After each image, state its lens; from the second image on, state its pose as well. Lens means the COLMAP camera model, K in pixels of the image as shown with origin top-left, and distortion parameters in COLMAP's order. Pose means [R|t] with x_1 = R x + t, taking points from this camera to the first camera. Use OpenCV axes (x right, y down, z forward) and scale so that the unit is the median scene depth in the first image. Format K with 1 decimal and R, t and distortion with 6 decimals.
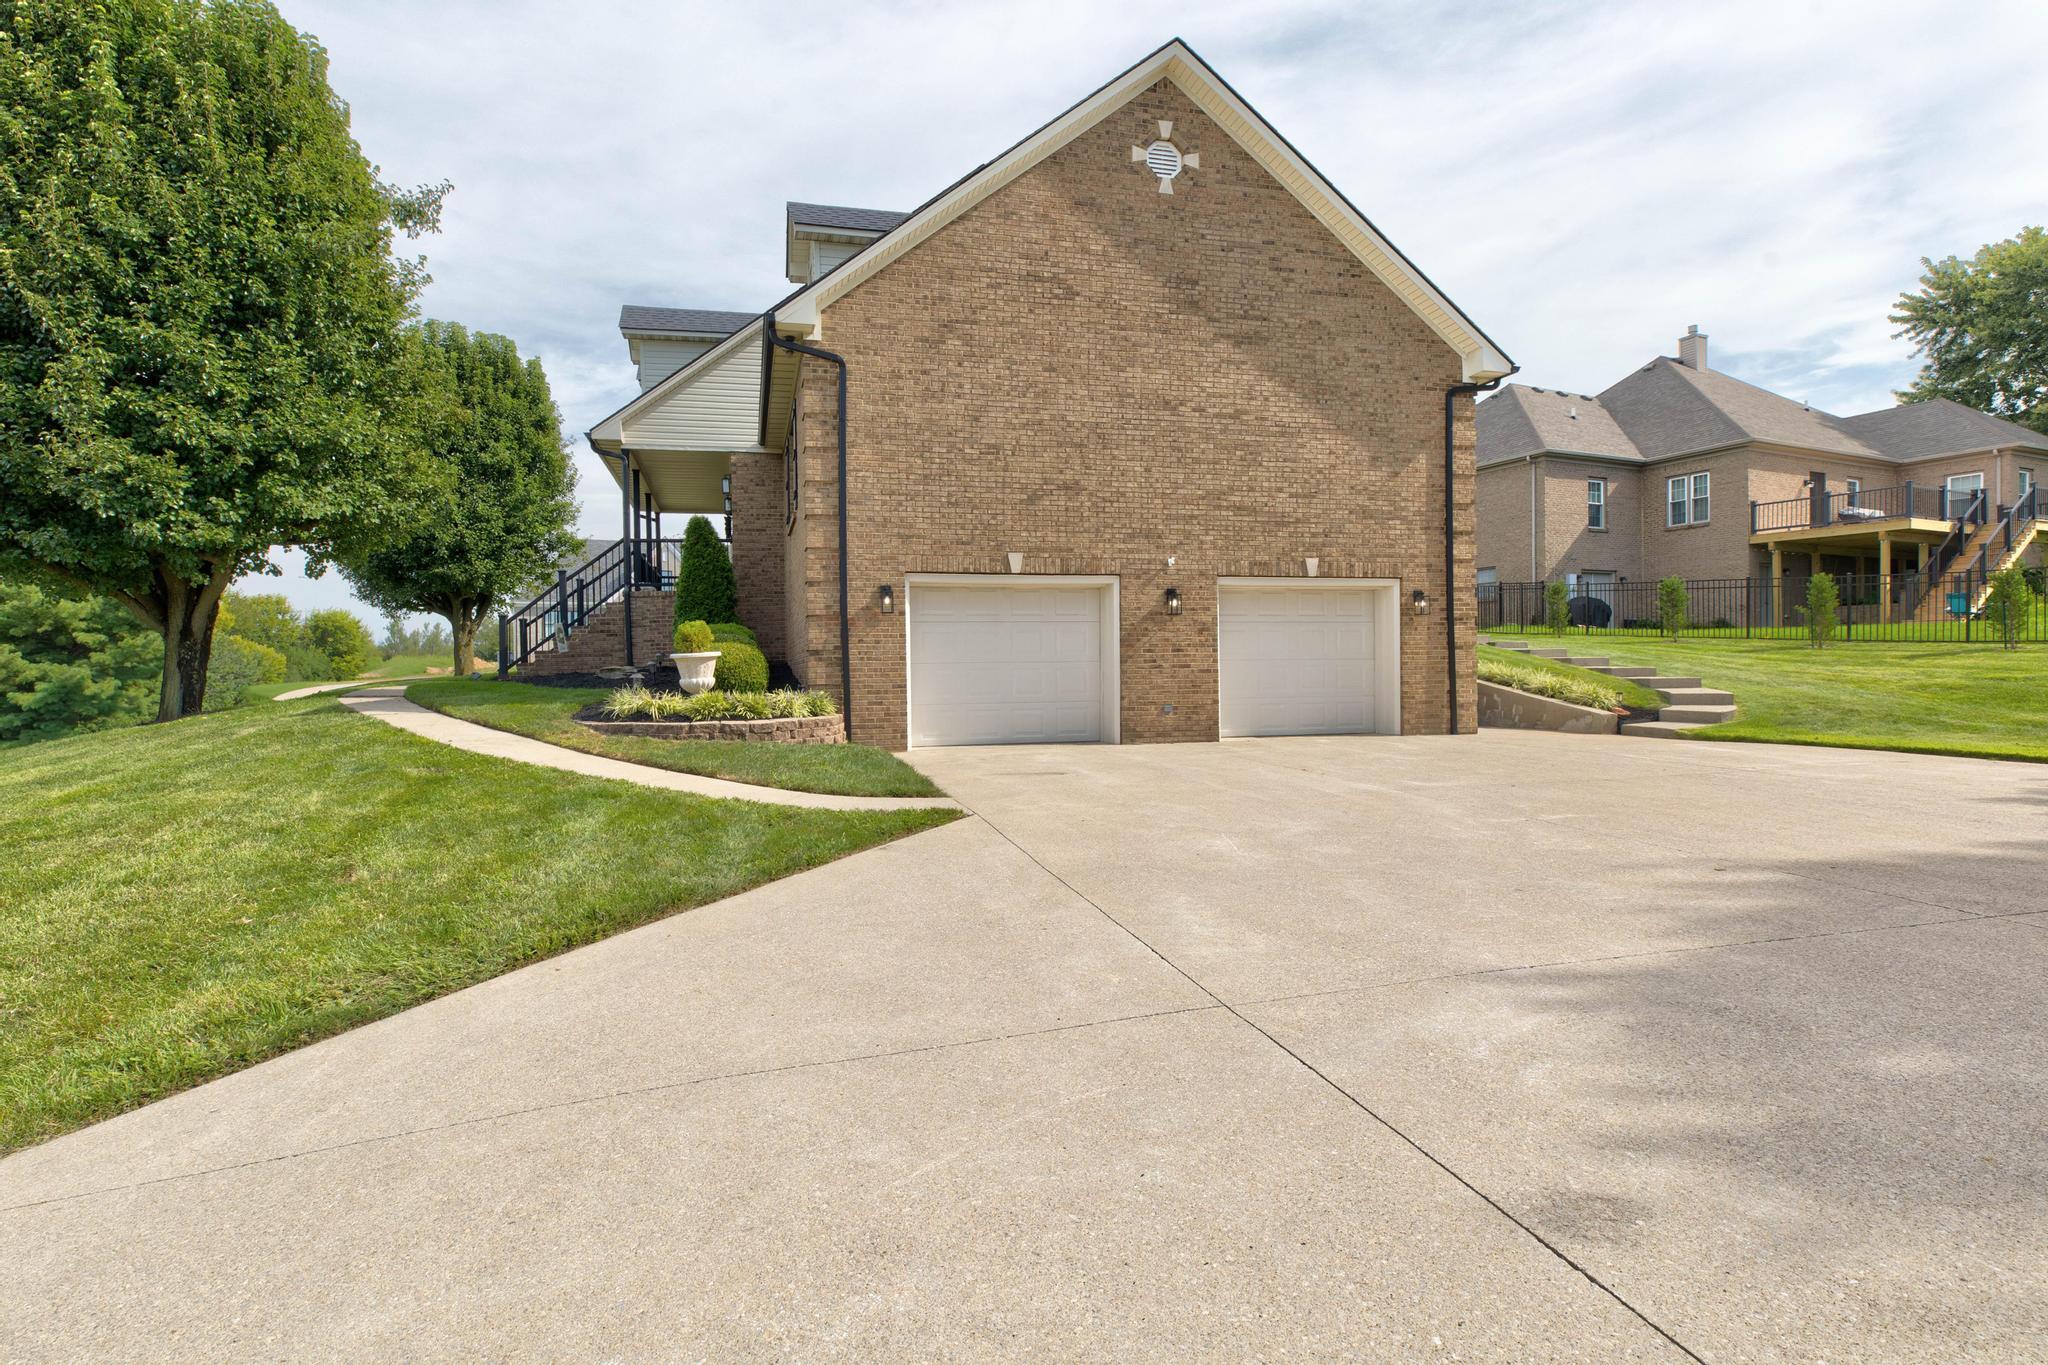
lens RADIAL K [[932.8, 0, 1024.0], [0, 932.8, 682.5], [0, 0, 1]] dist [0.005038, 0.000469]
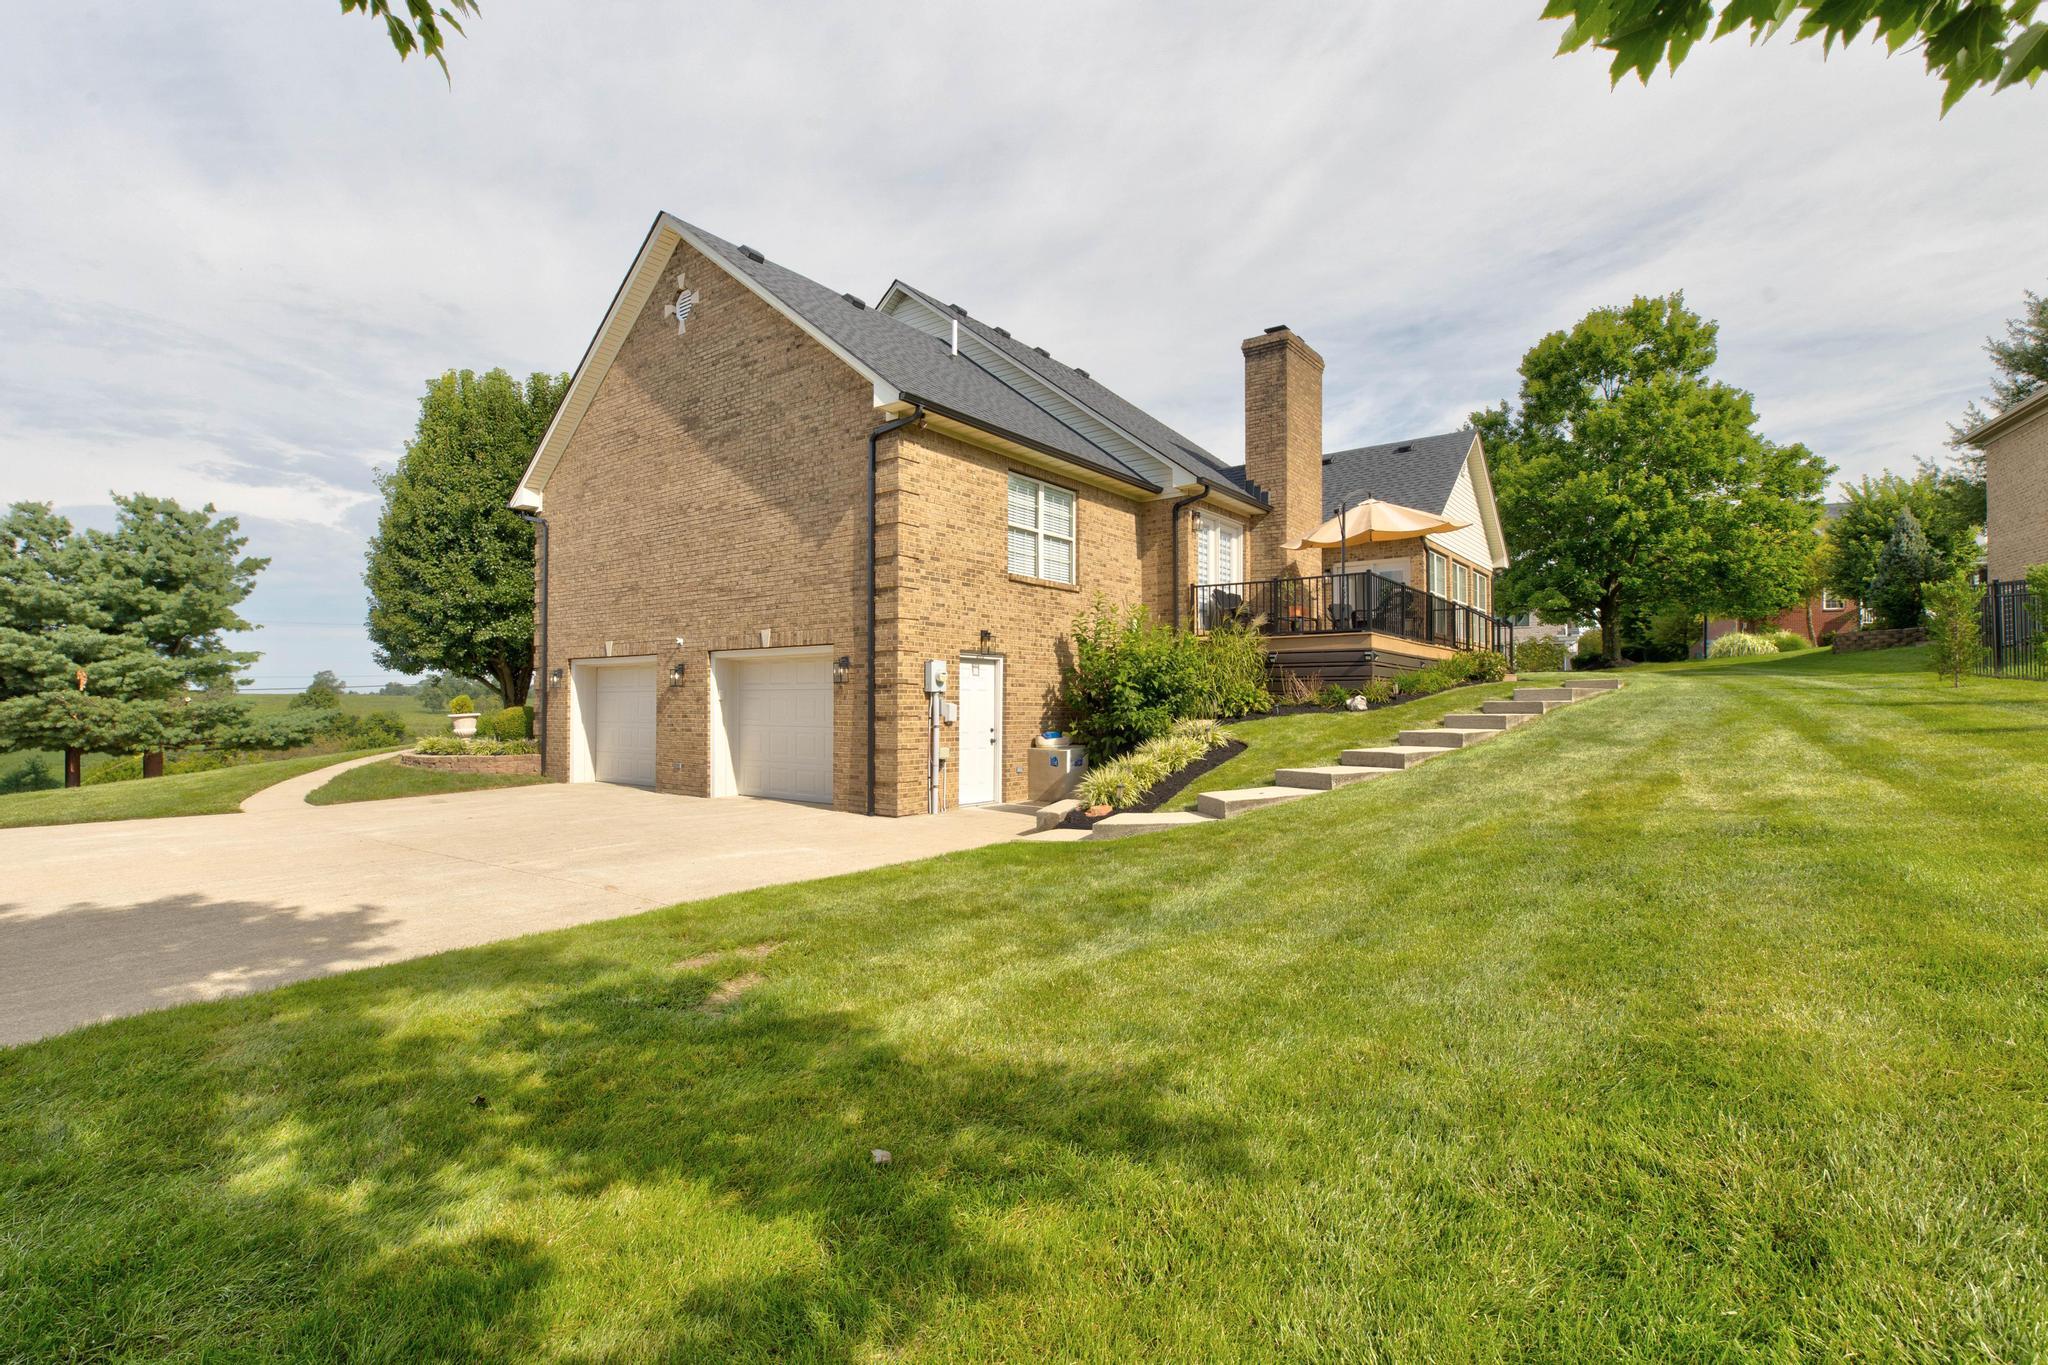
lens RADIAL K [[912.4, 0, 1025.0], [0, 912.4, 693.6], [0, 0, 1]] dist [0.001883, 0.000124]
pose [[0.644470, 0.003966, -0.764620, 1.280042], [-0.020471, 0.999718, -0.012068, -0.056412], [0.764356, 0.023430, 0.644369, 0.572151]]
